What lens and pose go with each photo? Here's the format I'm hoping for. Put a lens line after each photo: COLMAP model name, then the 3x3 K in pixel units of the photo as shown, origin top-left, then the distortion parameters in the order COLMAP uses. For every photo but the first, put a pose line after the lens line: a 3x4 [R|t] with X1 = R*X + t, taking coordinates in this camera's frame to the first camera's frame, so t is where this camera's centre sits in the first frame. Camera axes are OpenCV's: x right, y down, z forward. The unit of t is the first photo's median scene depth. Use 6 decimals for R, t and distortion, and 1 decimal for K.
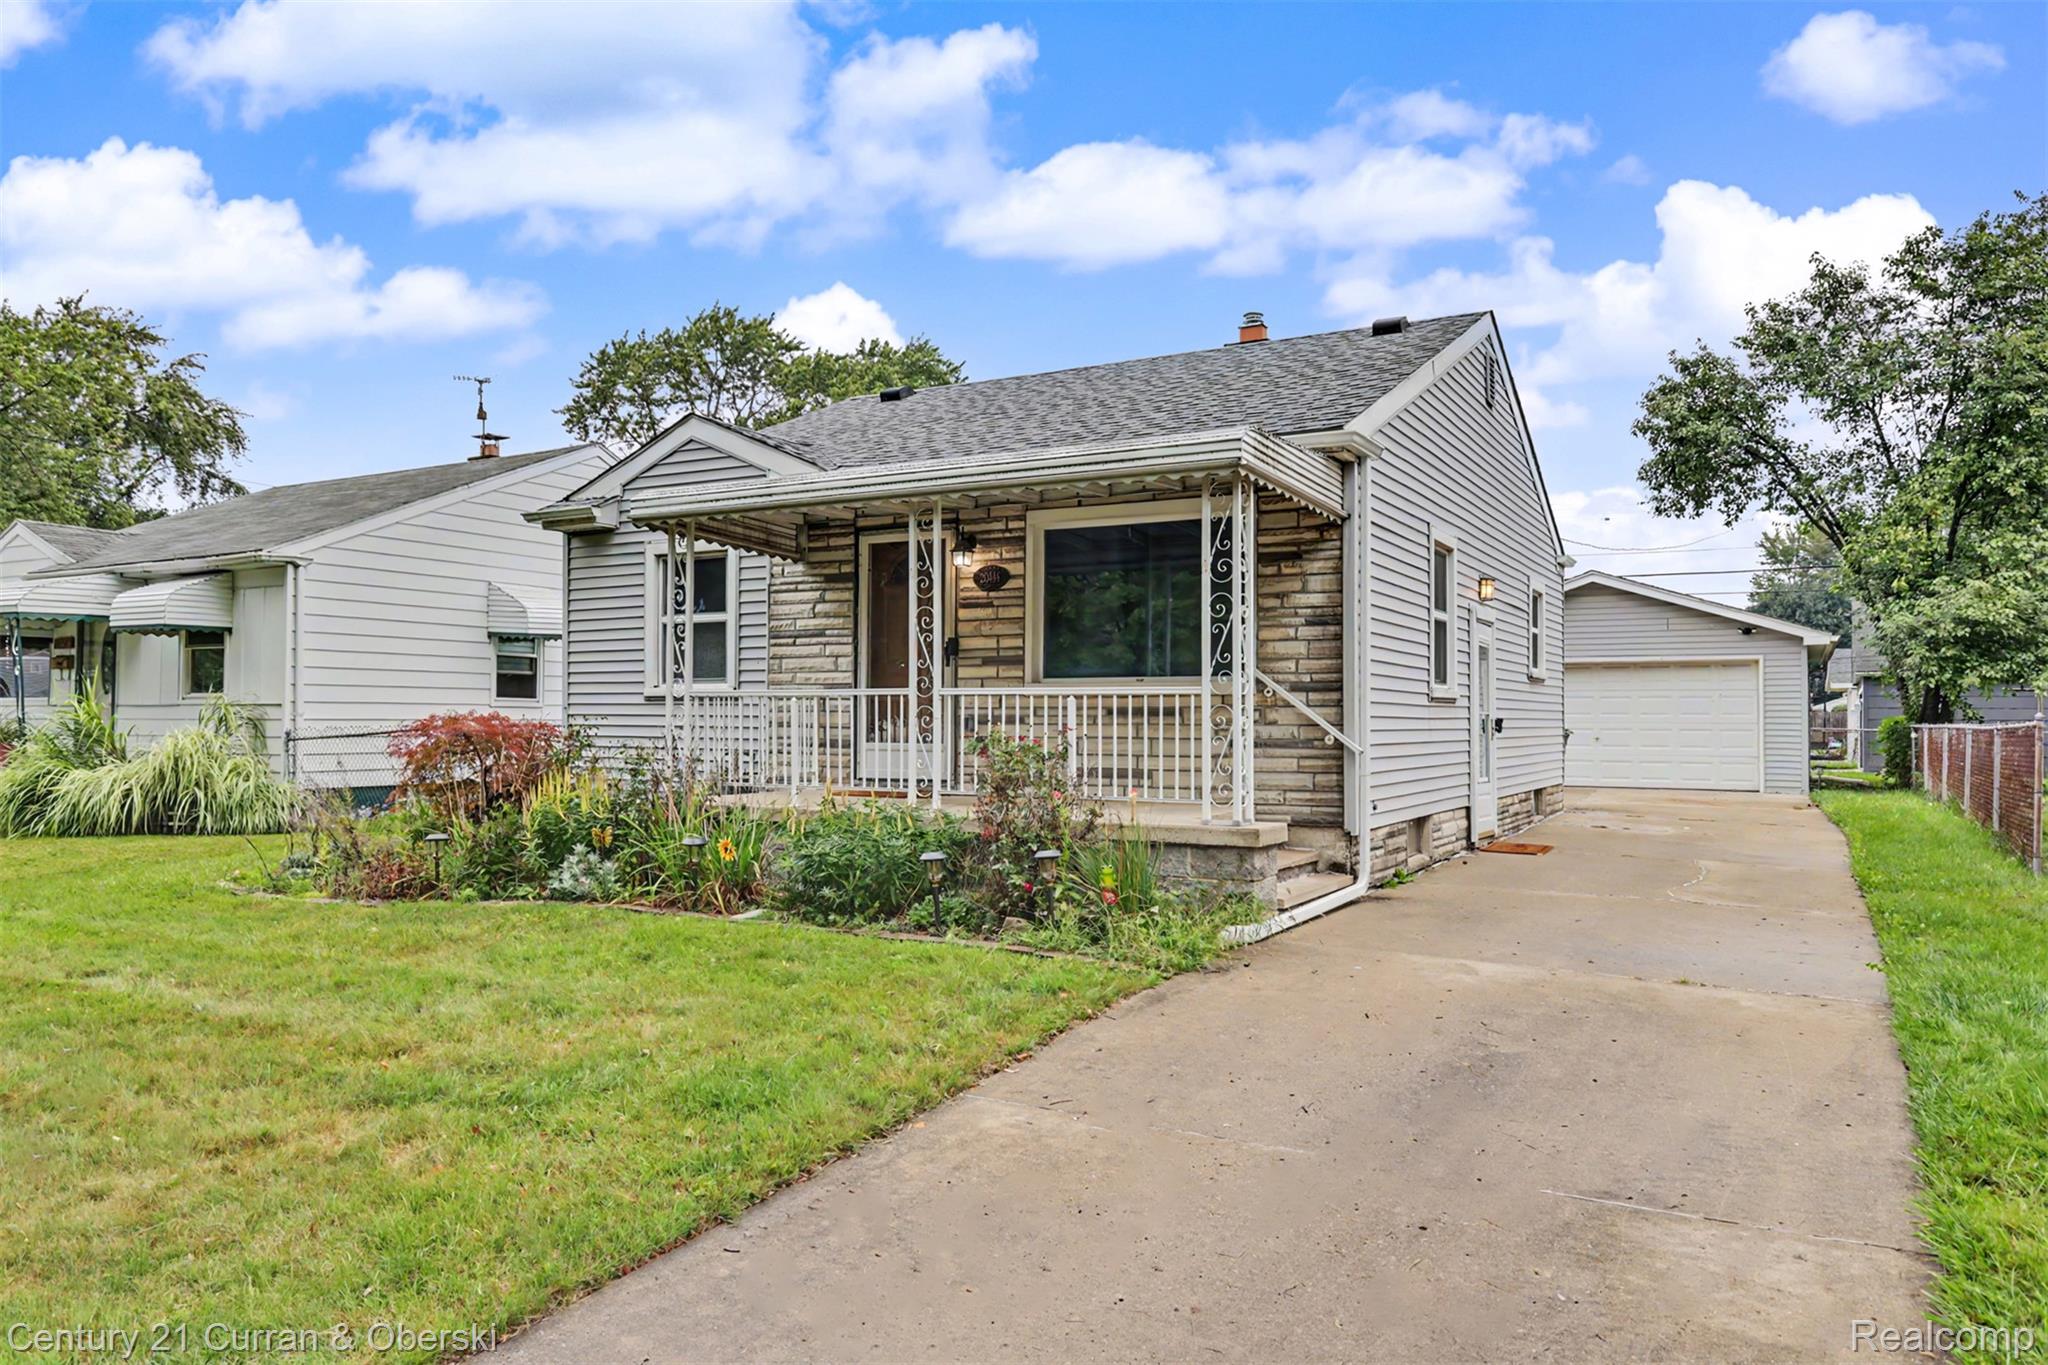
lens RADIAL K [[1377.7, 0, 1024.0], [0, 1377.7, 682.5], [0, 0, 1]] dist [-0.016879, 0.000911]
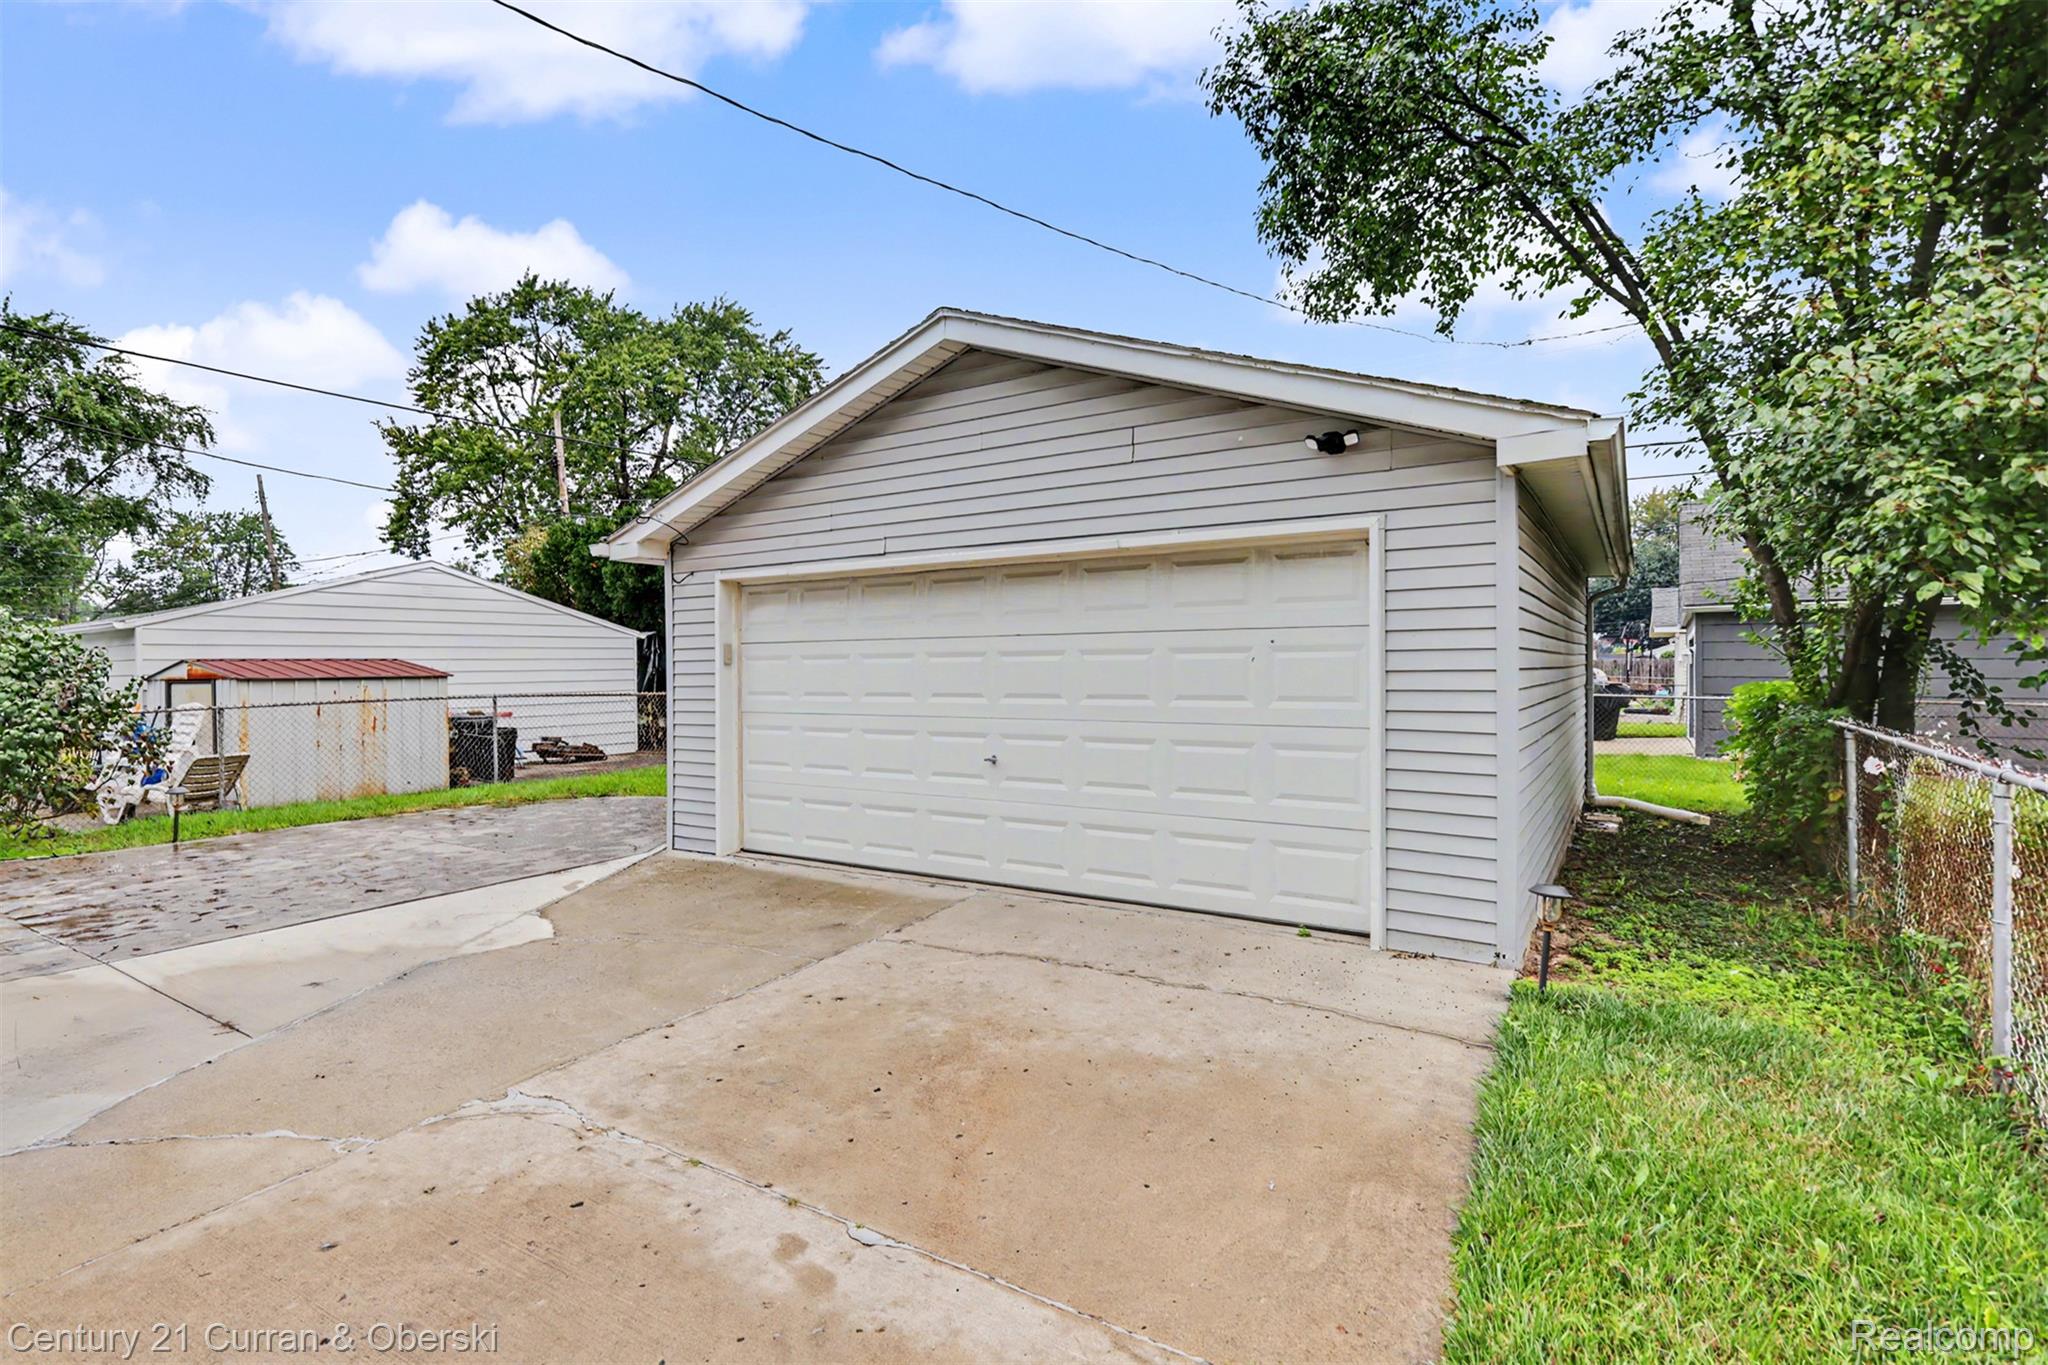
lens RADIAL K [[964.8, 0, 1024.0], [0, 964.8, 682.5], [0, 0, 1]] dist [-0.009976, -0.000154]
pose [[0.998297, -0.011653, -0.057154, 0.257901], [0.014084, 0.999005, 0.042305, 0.004491], [0.056604, -0.043038, 0.997469, 0.424285]]
